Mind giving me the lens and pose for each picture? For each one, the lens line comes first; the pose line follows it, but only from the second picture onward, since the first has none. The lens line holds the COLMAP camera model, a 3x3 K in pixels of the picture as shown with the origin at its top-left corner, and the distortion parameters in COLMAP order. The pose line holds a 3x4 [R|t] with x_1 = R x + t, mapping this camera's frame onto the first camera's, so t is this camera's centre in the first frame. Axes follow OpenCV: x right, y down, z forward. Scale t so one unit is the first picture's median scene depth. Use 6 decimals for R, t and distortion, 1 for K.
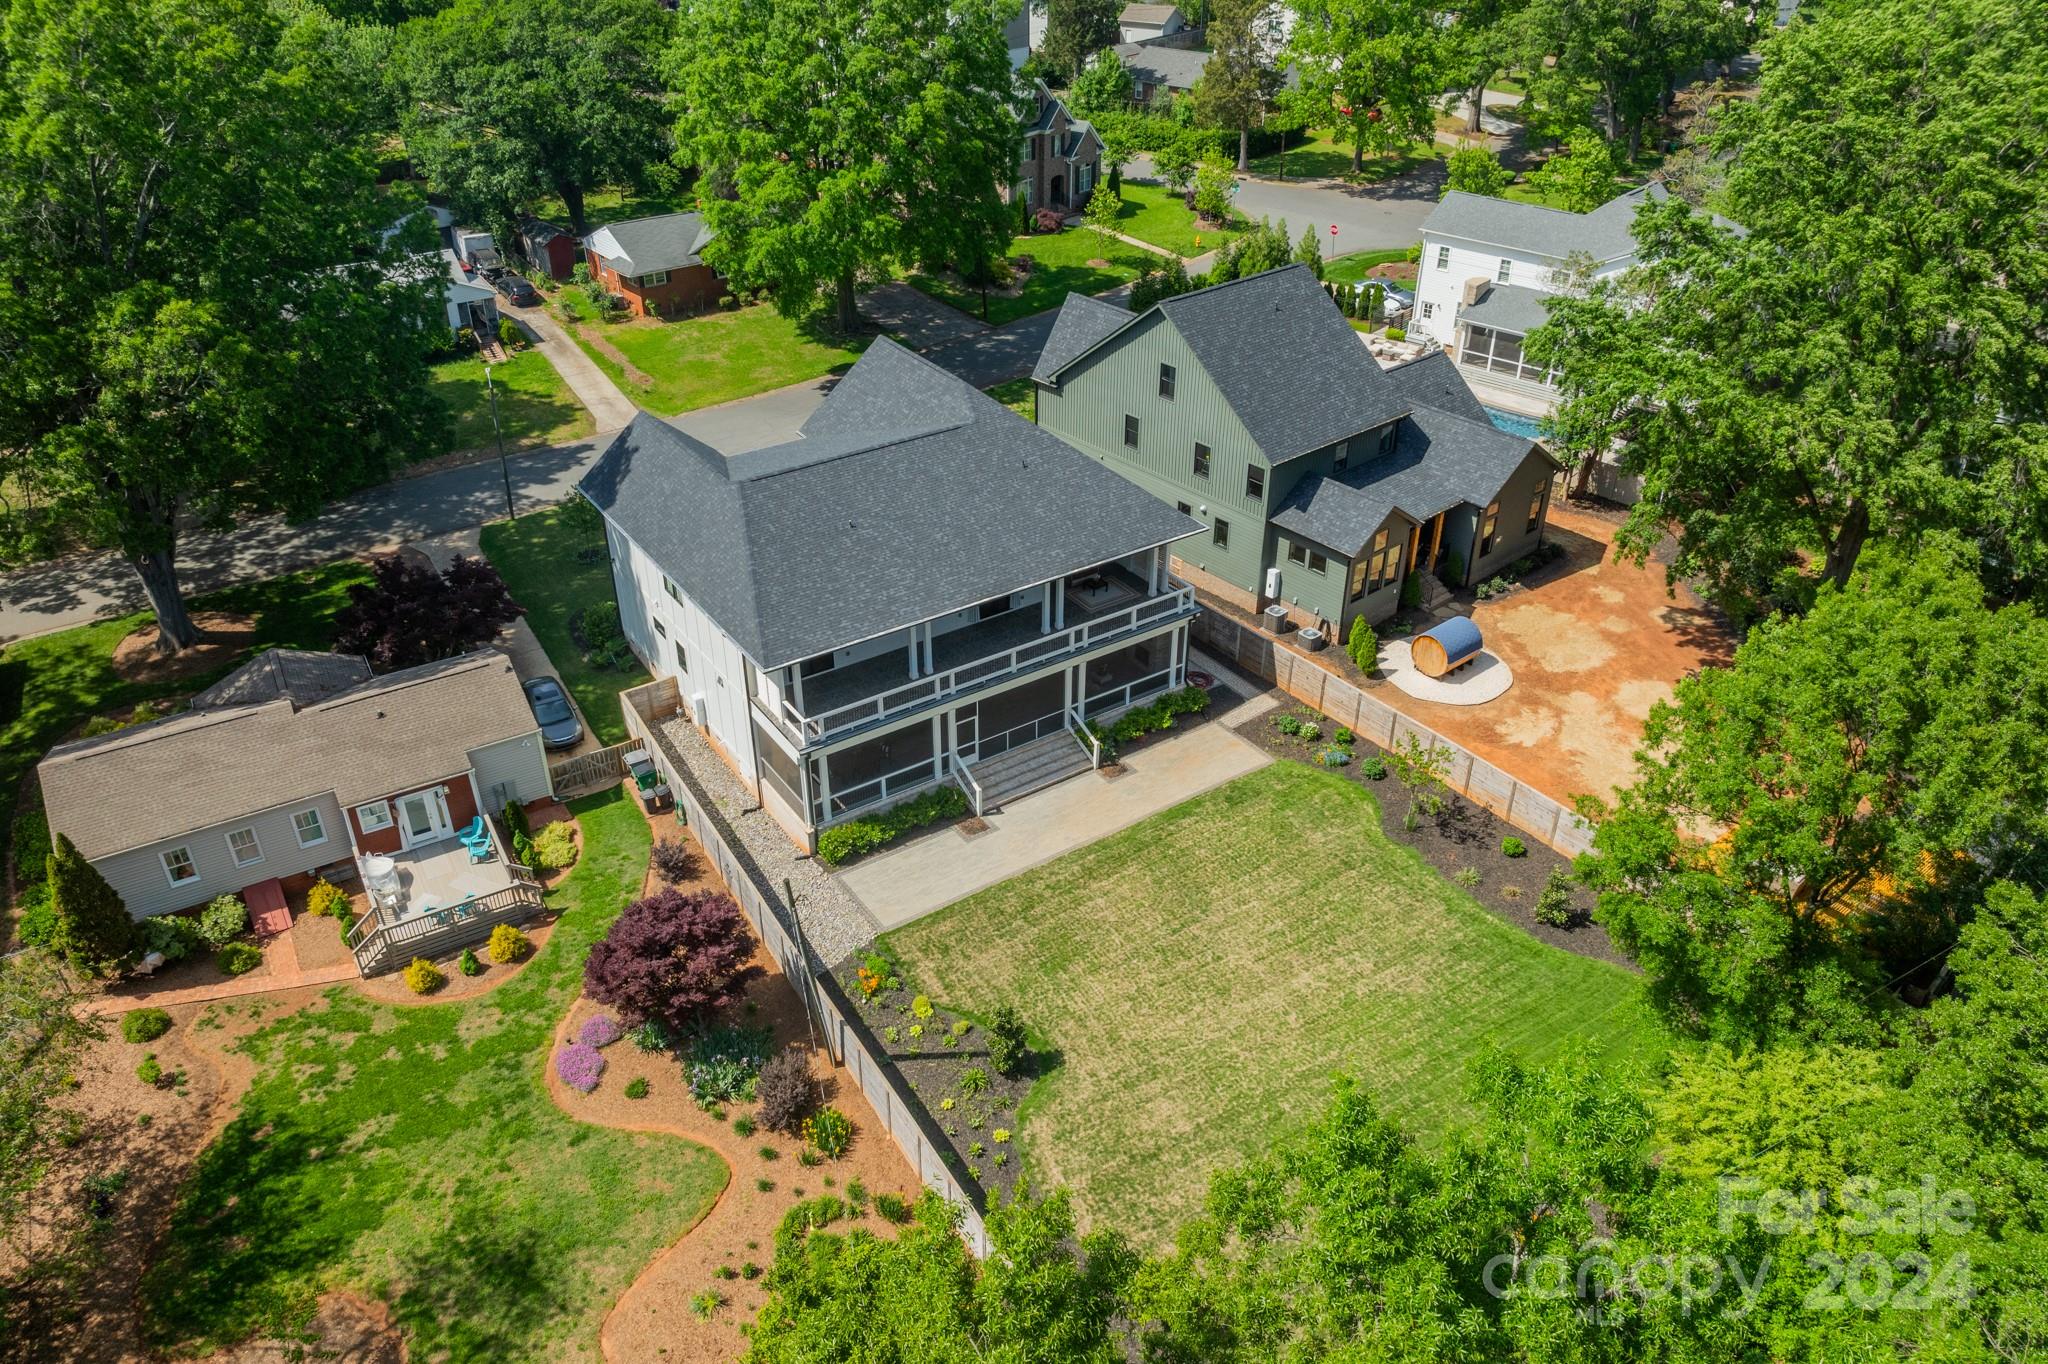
lens RADIAL K [[1421.8, 0, 1006.0], [0, 1421.8, 675.6], [0, 0, 1]] dist [-0.038716, 0.001206]
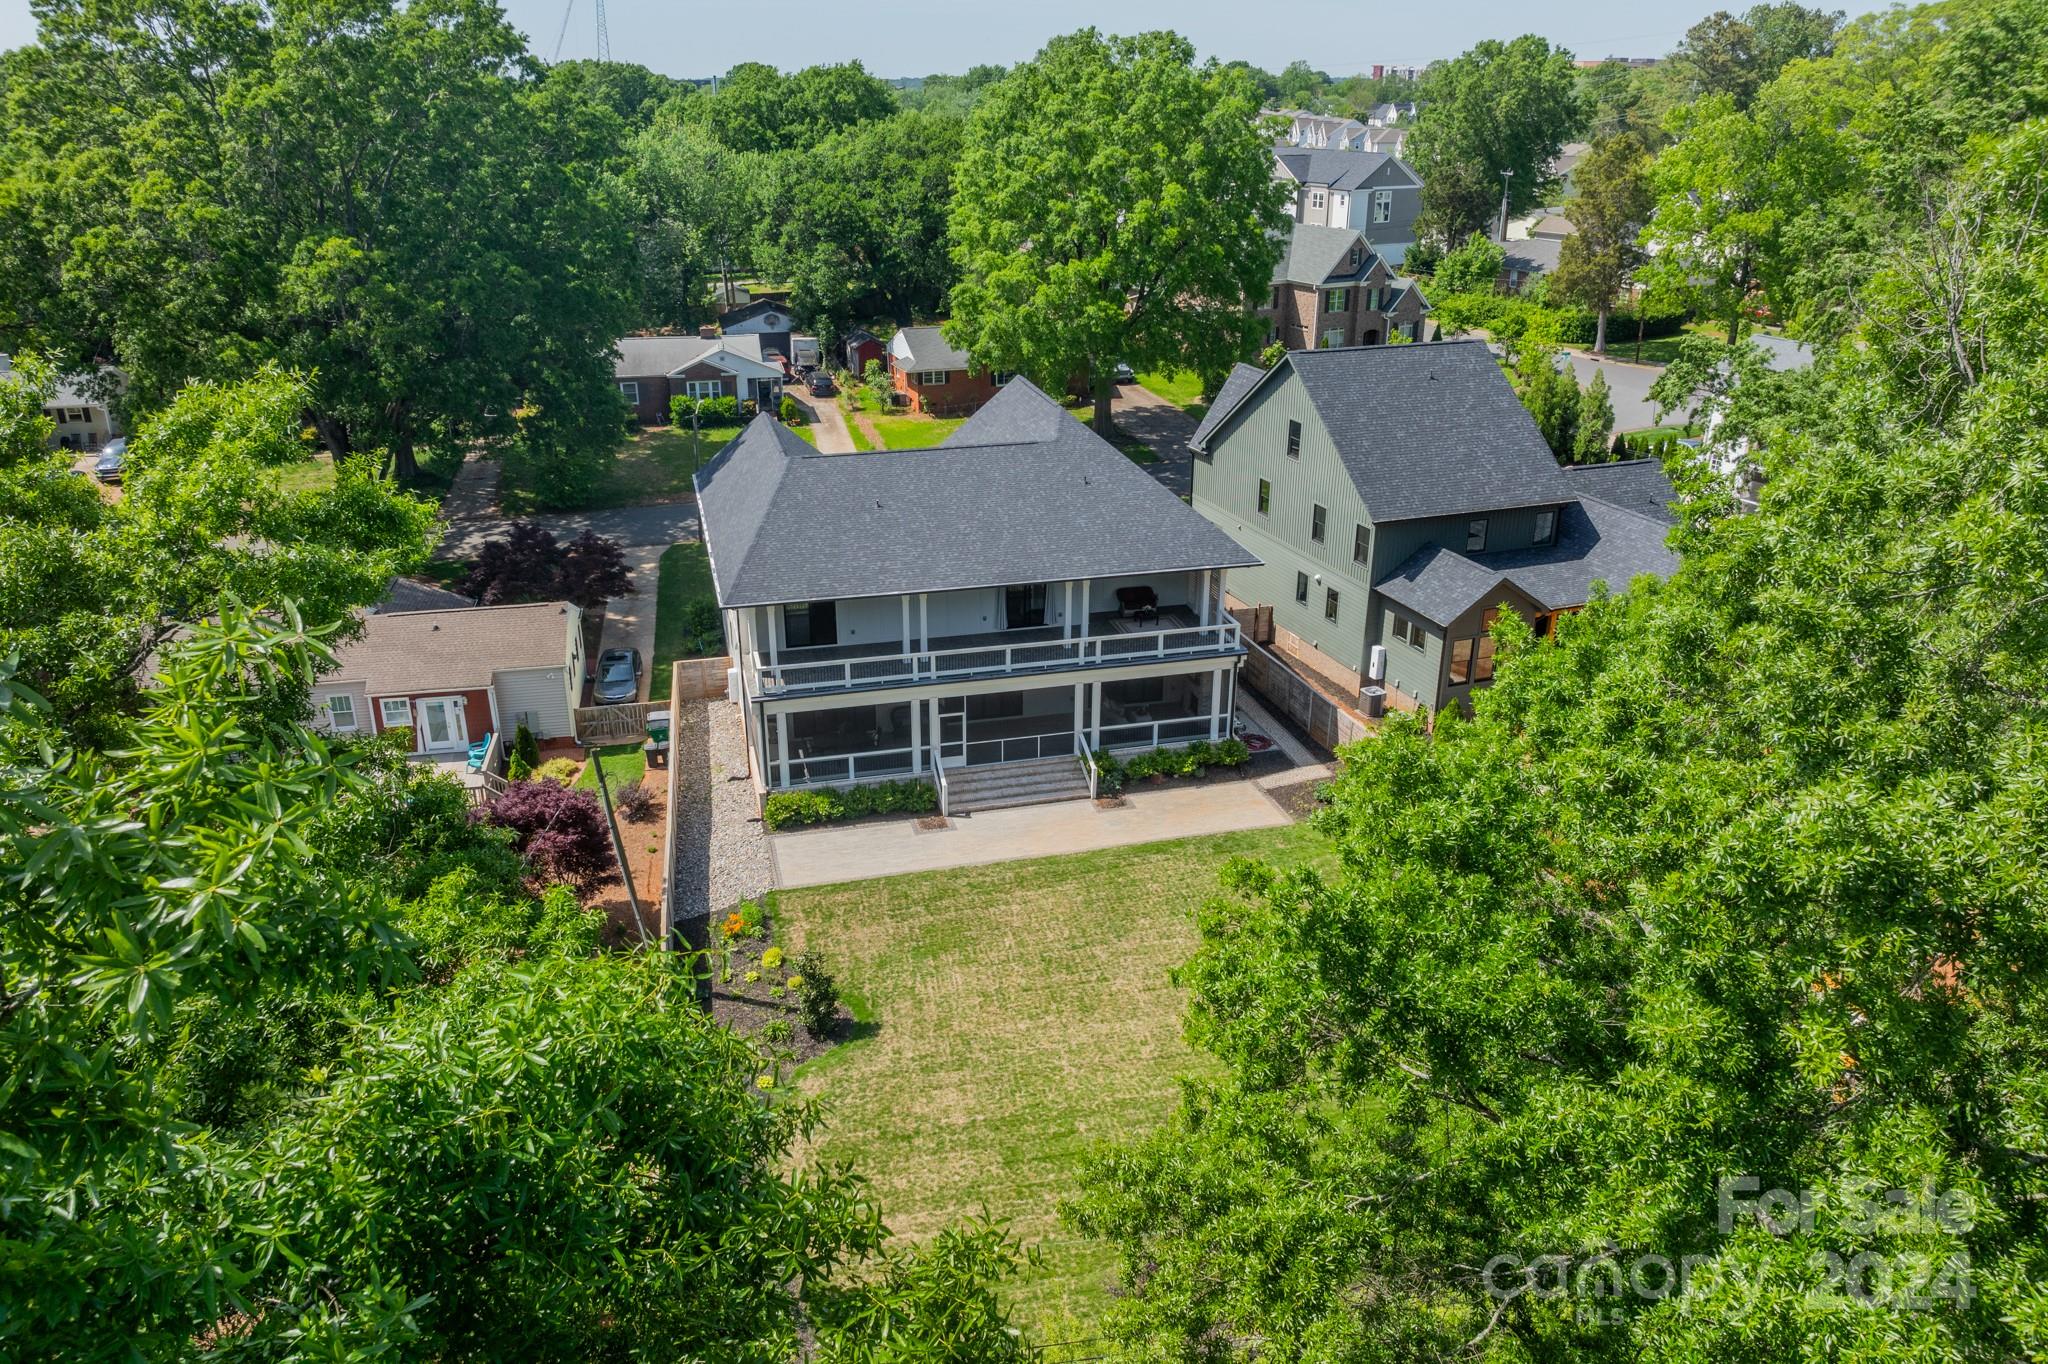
lens RADIAL K [[1421.8, 0, 1011.1], [0, 1421.8, 678.8], [0, 0, 1]] dist [-0.038716, 0.001206]
pose [[0.942365, 0.129740, -0.308408, 0.271705], [-0.178039, 0.974869, -0.133910, 0.116229], [0.283284, 0.181100, 0.941782, 0.102456]]
